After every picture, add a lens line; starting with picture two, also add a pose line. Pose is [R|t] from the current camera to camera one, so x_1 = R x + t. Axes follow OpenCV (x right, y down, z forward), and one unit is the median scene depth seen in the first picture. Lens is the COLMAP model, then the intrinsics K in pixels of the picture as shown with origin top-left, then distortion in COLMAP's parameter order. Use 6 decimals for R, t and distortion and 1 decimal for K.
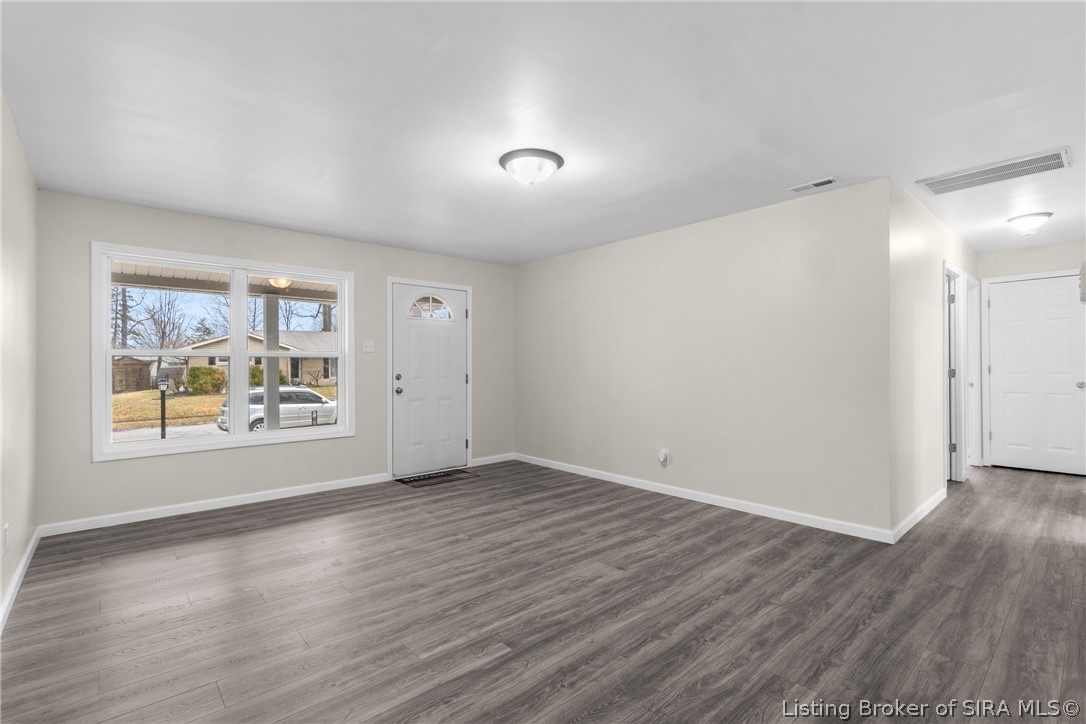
lens RADIAL K [[485.9, 0, 525.3], [0, 485.9, 363.3], [0, 0, 1]] dist [0.003091, 0.000422]
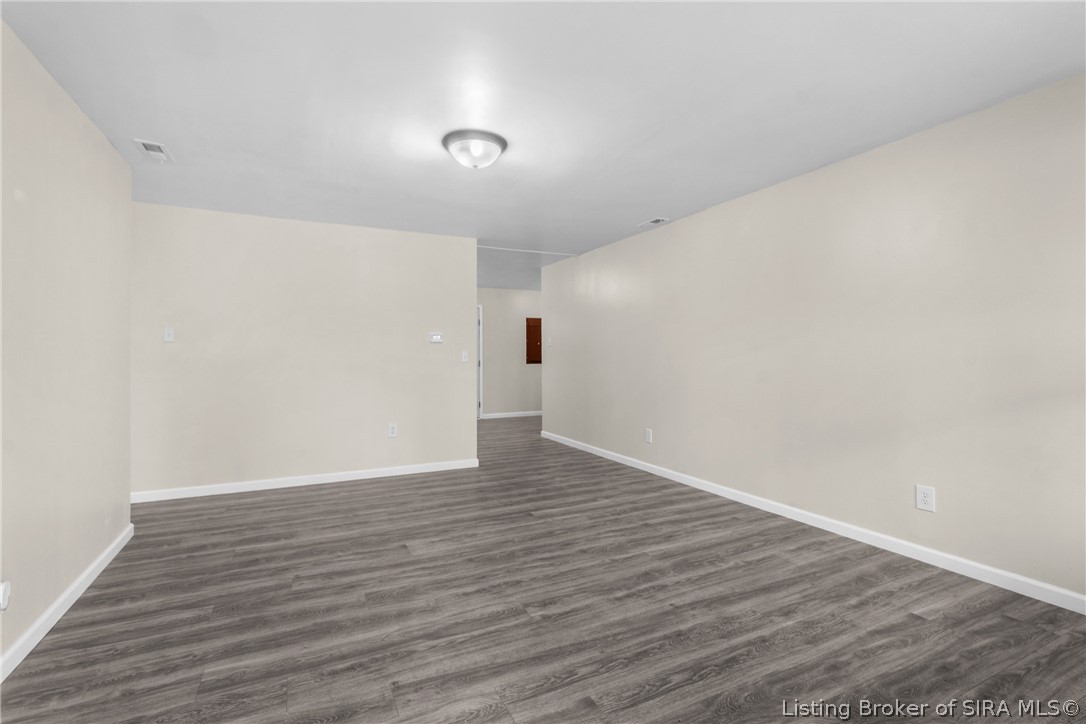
lens RADIAL K [[505.1, 0, 539.2], [0, 505.1, 357.8], [0, 0, 1]] dist [-0.001019, -0.000191]
pose [[-0.971852, 0.007625, 0.235467, -0.327640], [0.007543, 0.999971, -0.001251, 0.004879], [-0.235470, 0.000561, -0.971881, 1.818688]]
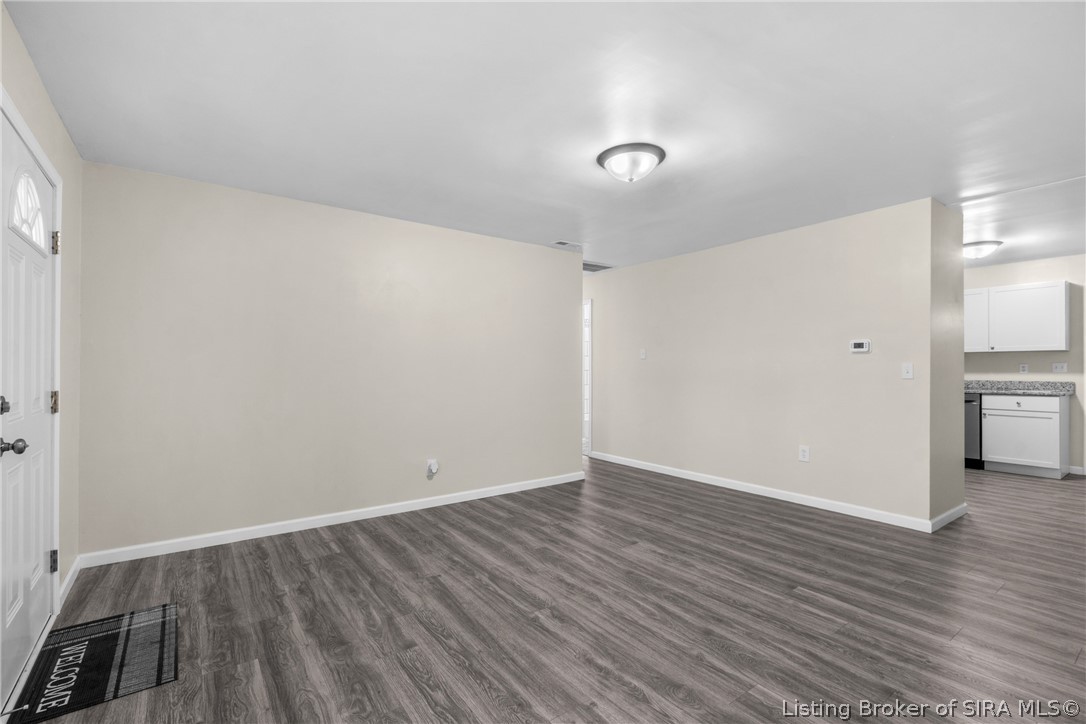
lens RADIAL K [[485.9, 0, 525.3], [0, 485.9, 363.3], [0, 0, 1]] dist [0.003091, 0.000422]
pose [[0.094156, 0.014719, 0.995449, -0.914865], [-0.004869, 0.999886, -0.014324, 0.001214], [-0.995546, -0.003498, 0.094217, 1.037578]]
